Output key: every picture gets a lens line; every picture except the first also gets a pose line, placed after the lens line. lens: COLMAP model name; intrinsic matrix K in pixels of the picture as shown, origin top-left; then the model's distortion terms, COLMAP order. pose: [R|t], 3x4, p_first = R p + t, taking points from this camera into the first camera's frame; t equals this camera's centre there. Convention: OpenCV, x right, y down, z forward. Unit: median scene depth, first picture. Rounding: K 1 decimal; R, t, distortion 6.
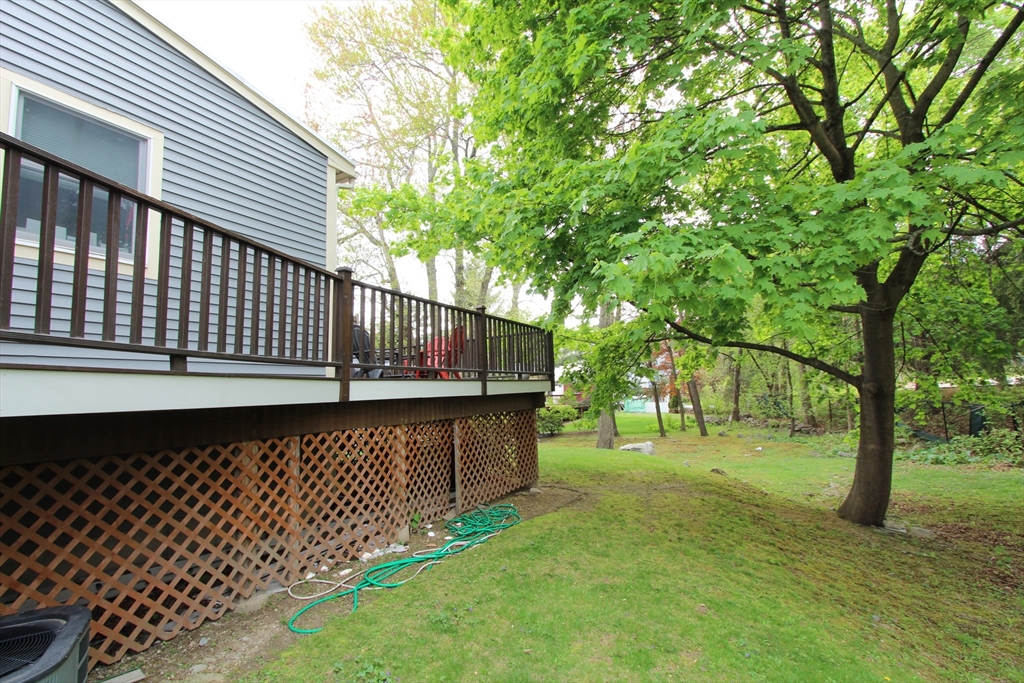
lens RADIAL K [[473.4, 0, 505.7], [0, 473.4, 342.5], [0, 0, 1]] dist [-0.019076, 0.004488]
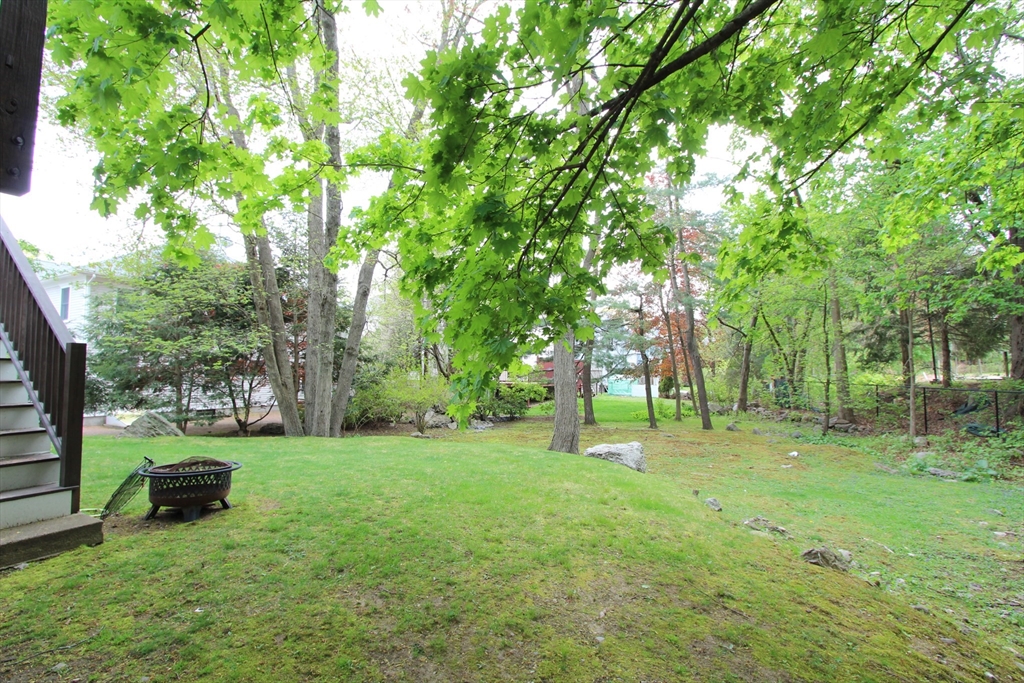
lens RADIAL K [[473.4, 0, 505.7], [0, 473.4, 342.5], [0, 0, 1]] dist [-0.019076, 0.004488]
pose [[0.998827, 0.043561, 0.021147, 0.065792], [-0.044446, 0.998072, 0.043329, 0.035457], [-0.019218, -0.044218, 0.998837, 0.222757]]
